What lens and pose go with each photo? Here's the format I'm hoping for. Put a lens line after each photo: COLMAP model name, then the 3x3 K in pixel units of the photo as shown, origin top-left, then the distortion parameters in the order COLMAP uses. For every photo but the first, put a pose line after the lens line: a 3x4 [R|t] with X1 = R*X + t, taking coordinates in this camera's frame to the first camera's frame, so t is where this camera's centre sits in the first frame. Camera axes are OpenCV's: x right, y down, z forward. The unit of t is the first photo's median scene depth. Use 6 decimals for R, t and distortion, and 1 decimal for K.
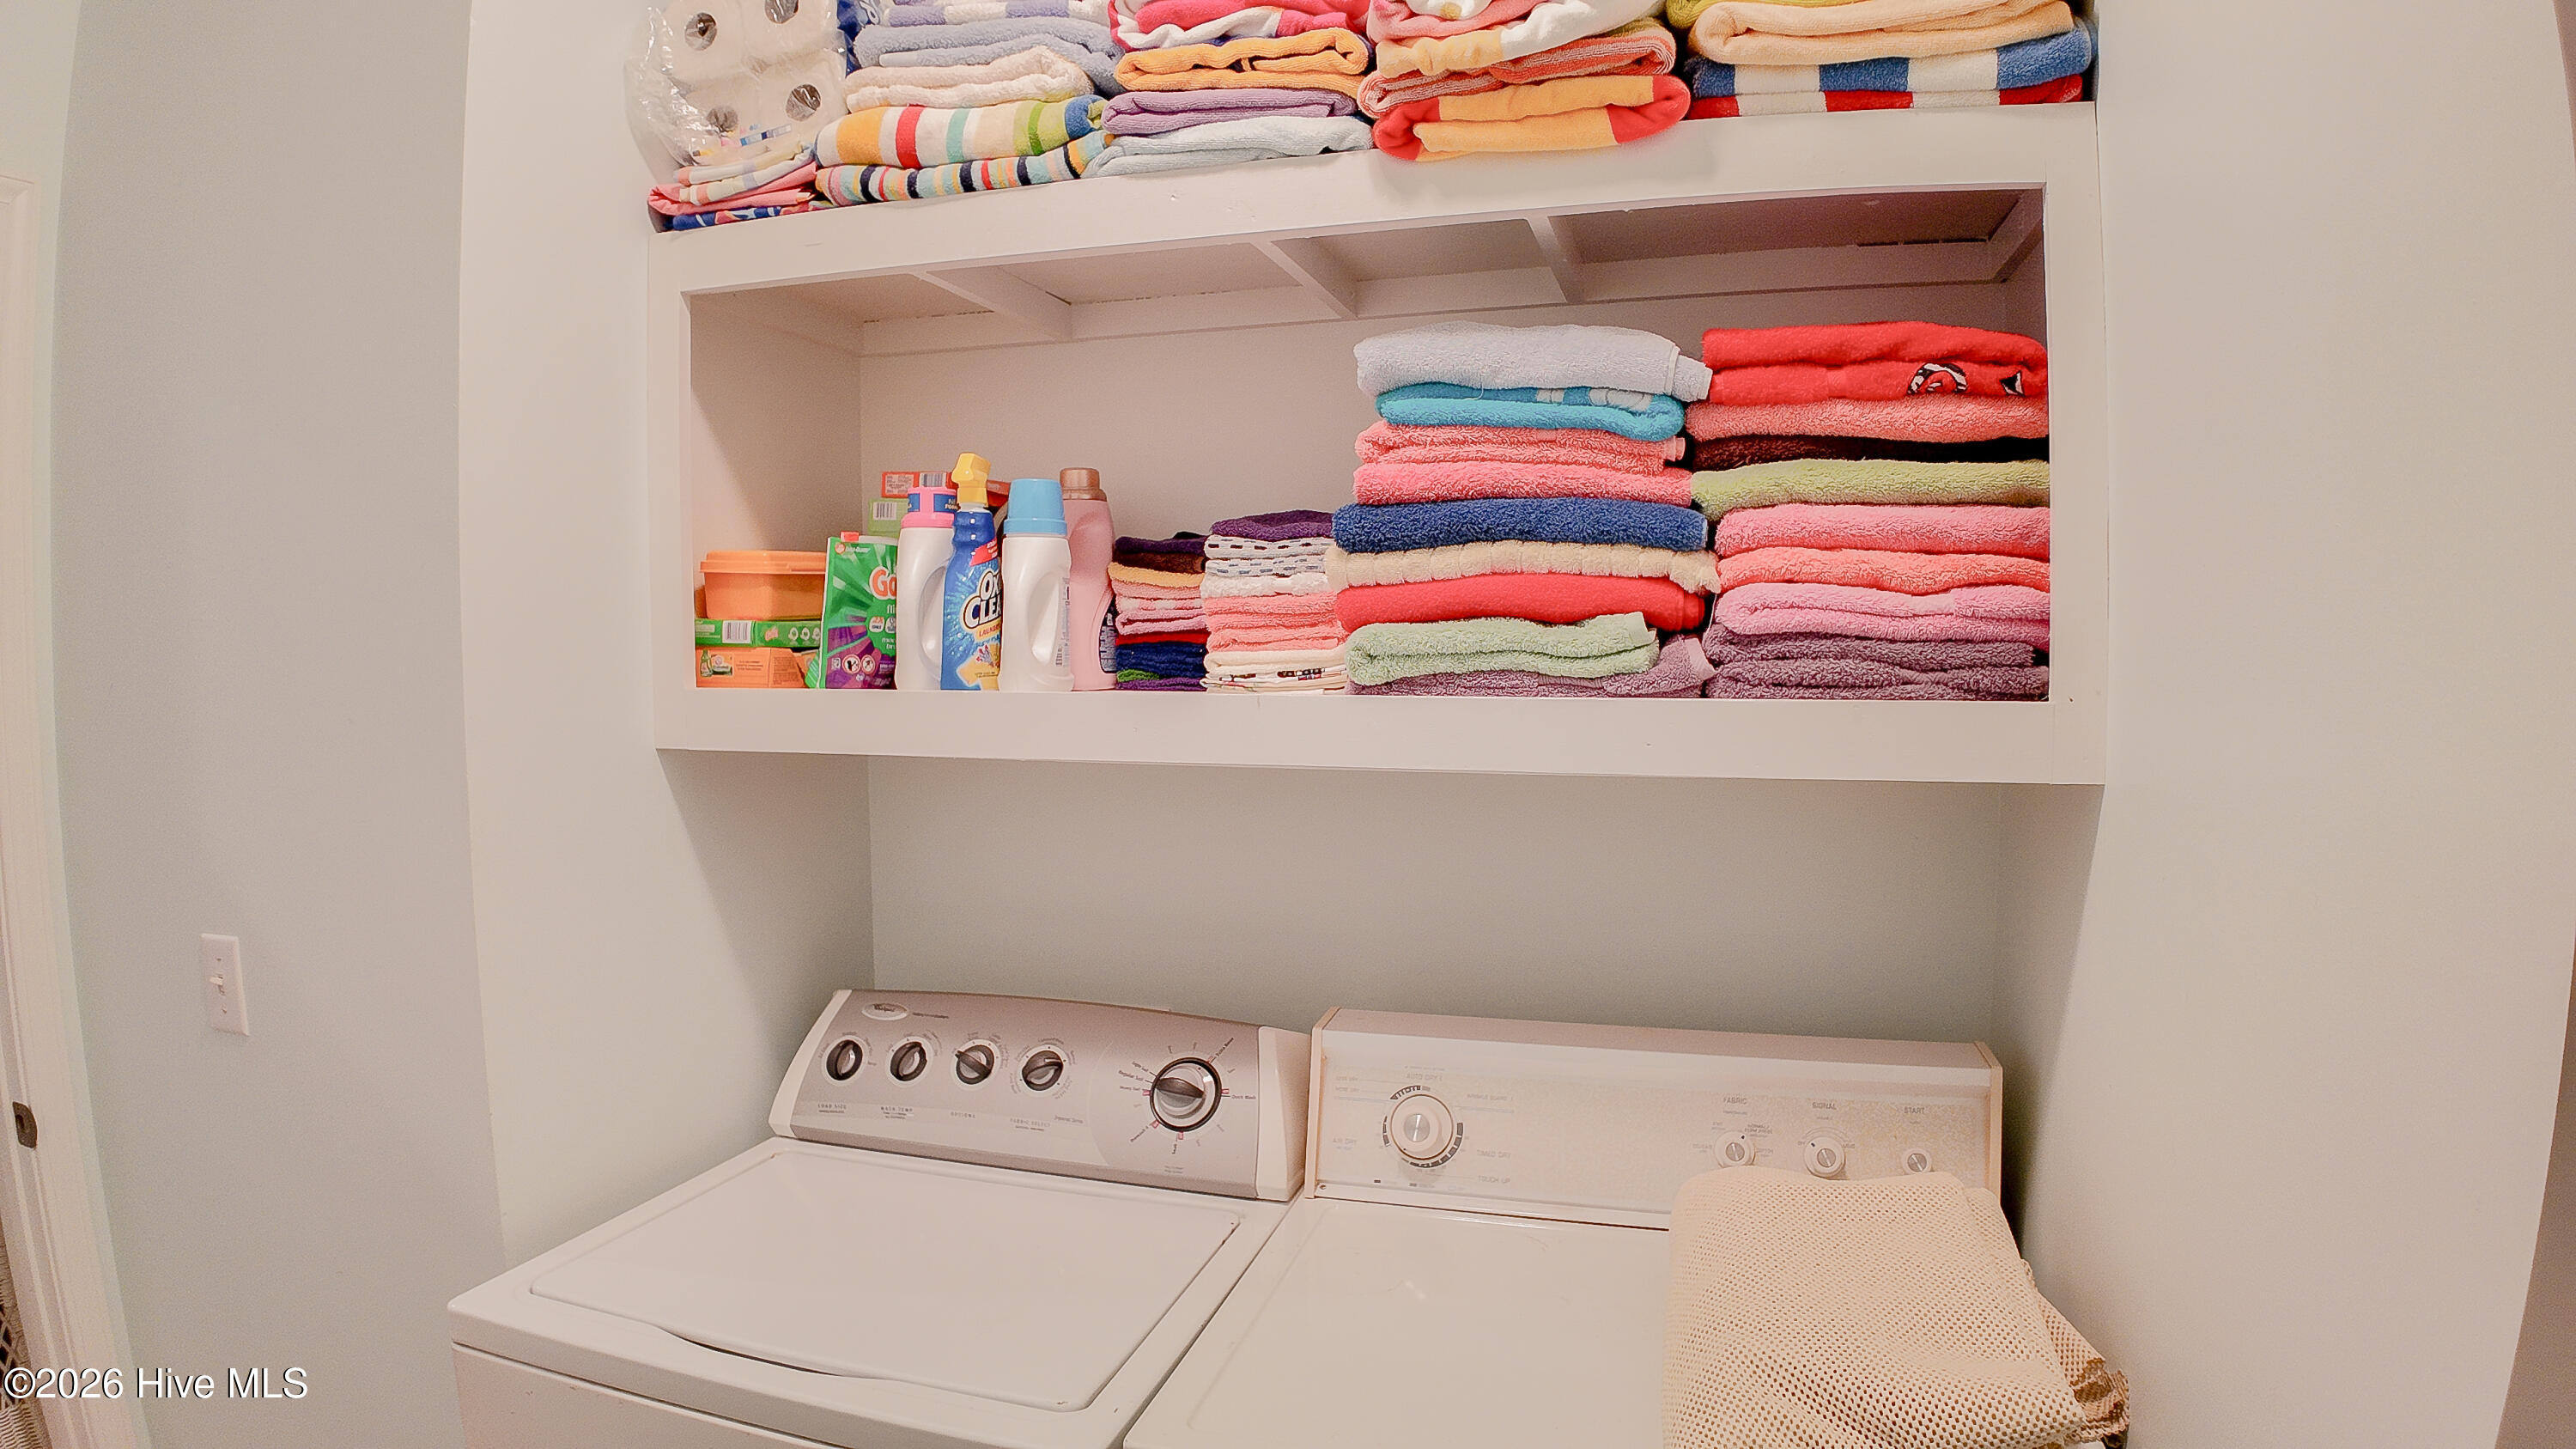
lens RADIAL K [[1414.5, 0, 1288.0], [0, 1414.5, 724.5], [0, 0, 1]] dist [-0.000713, -0.000208]
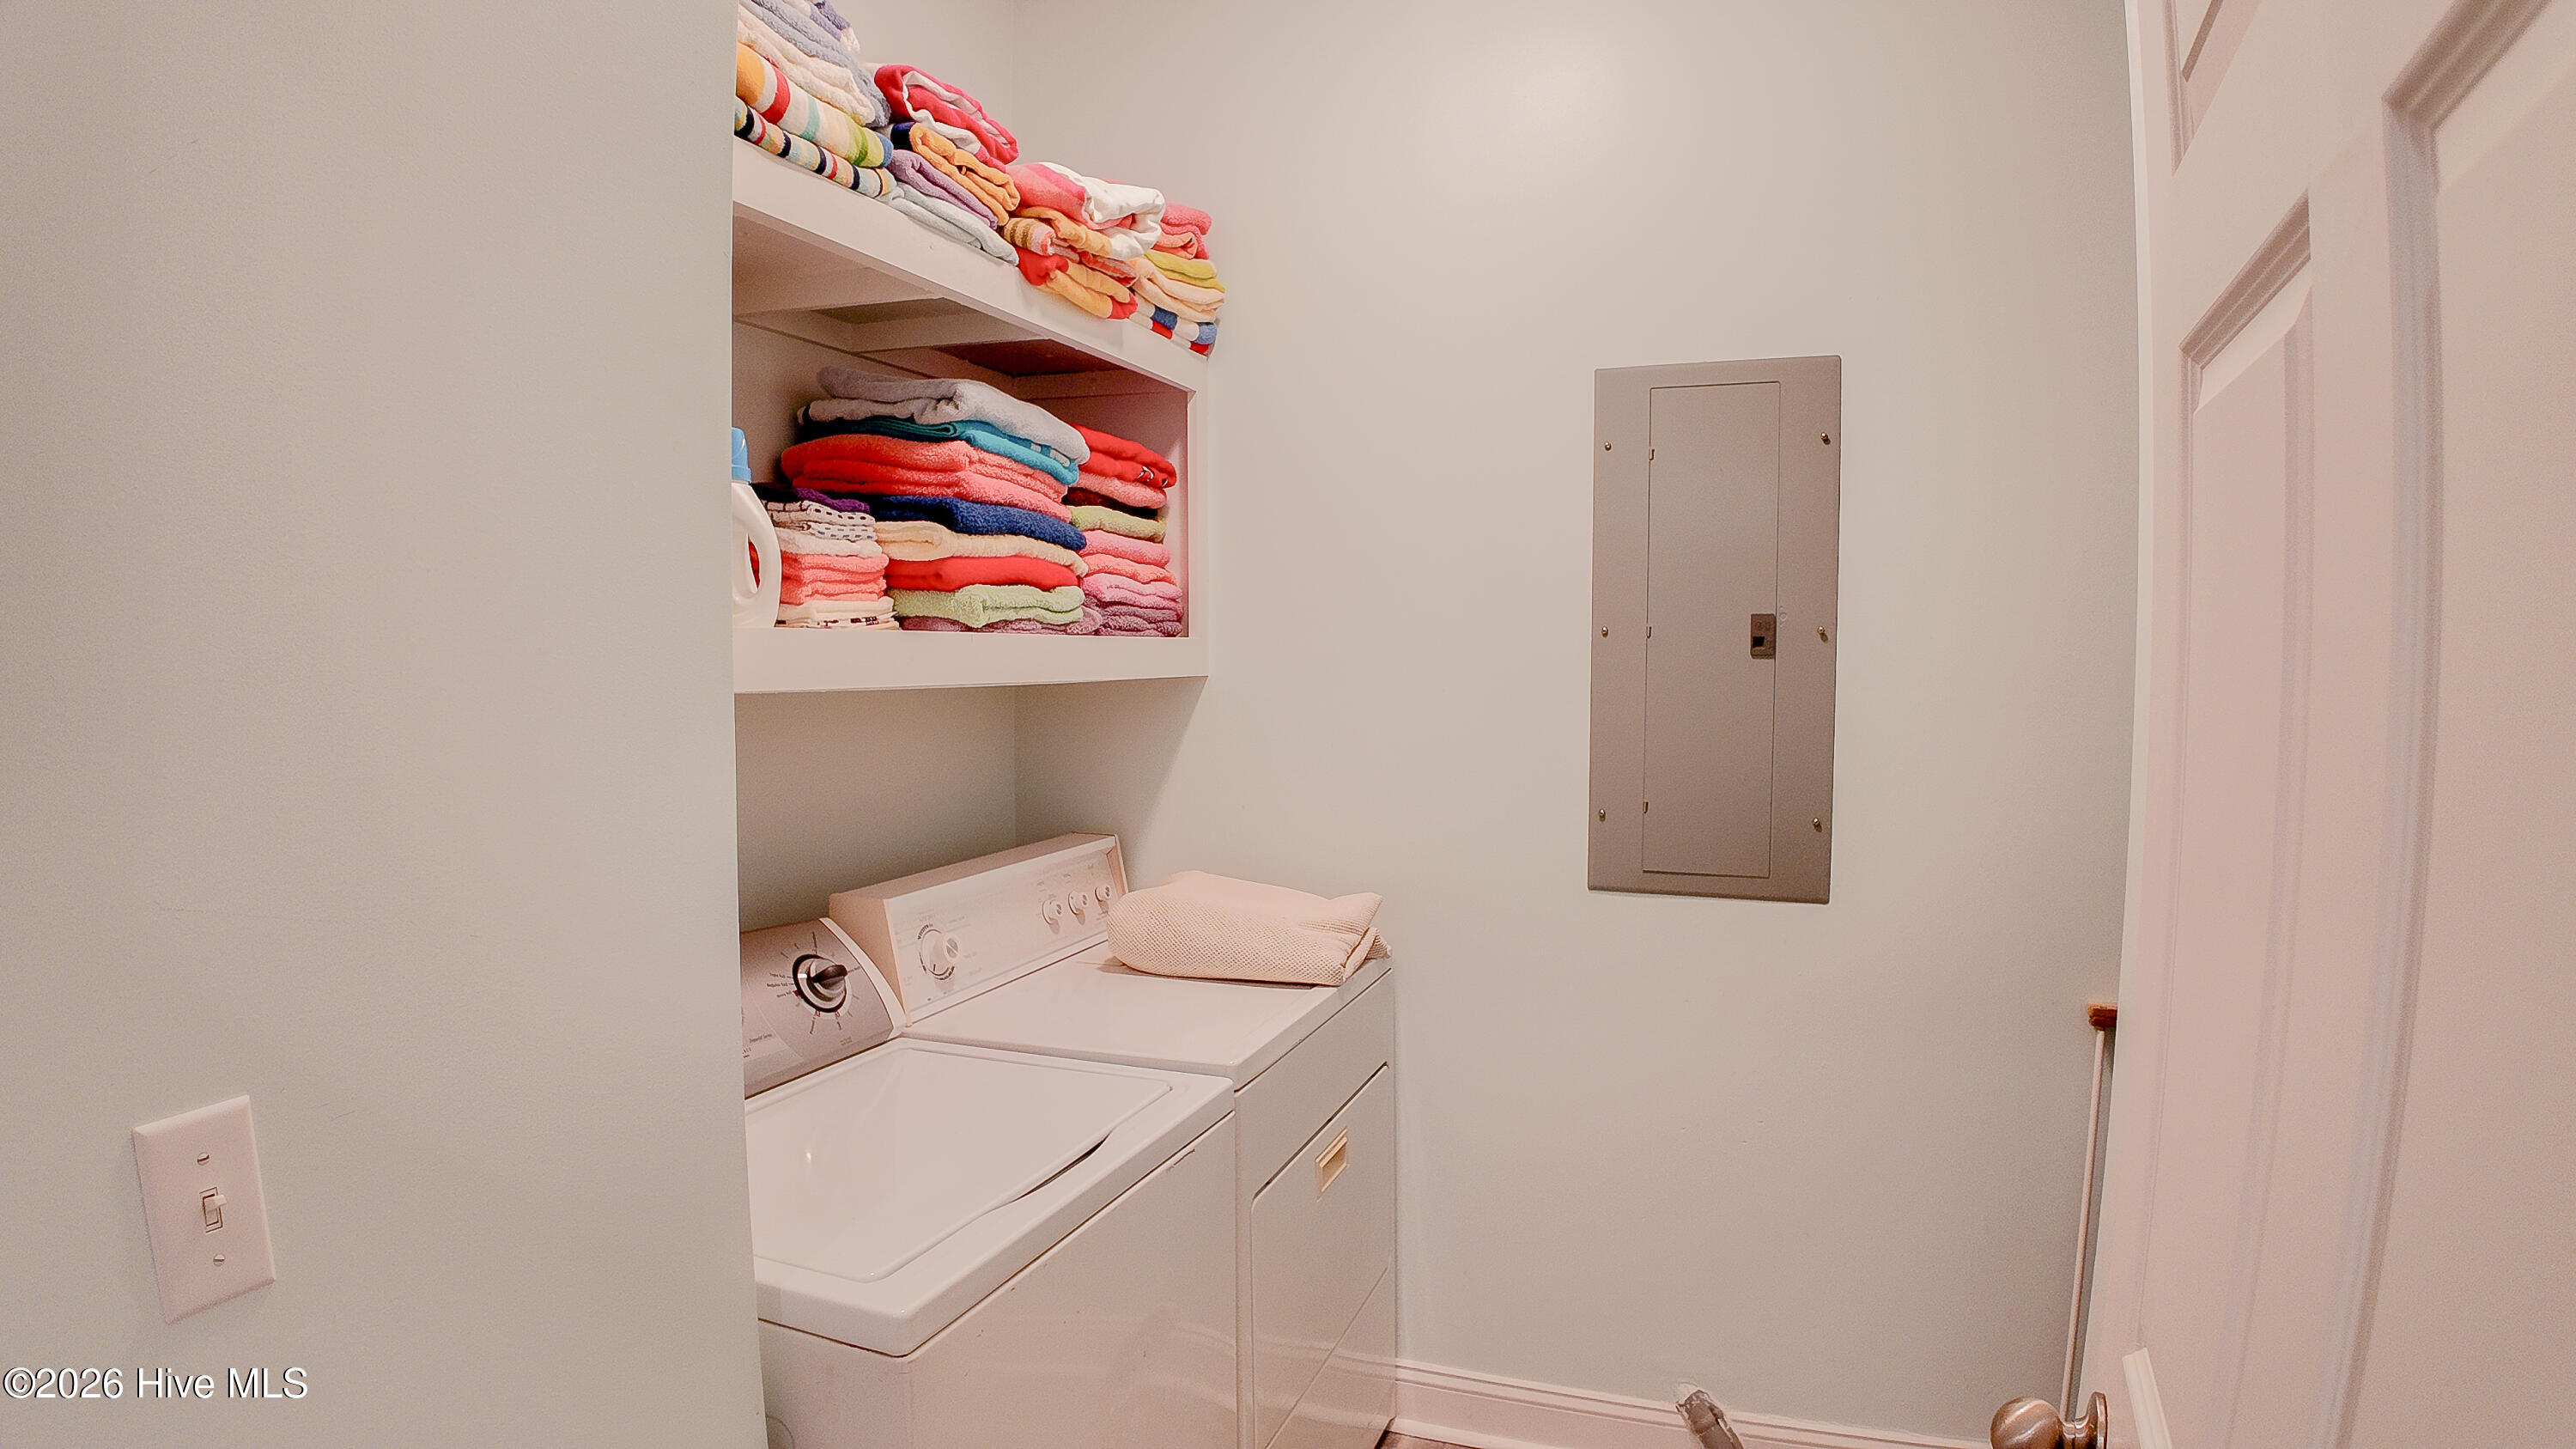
lens RADIAL K [[1414.5, 0, 1288.0], [0, 1414.5, 724.5], [0, 0, 1]] dist [-0.000713, -0.000208]
pose [[0.056961, -0.070321, 0.995897, -1.401571], [0.026924, 0.997262, 0.068877, -0.022617], [-0.998013, 0.022891, 0.058698, 0.625670]]
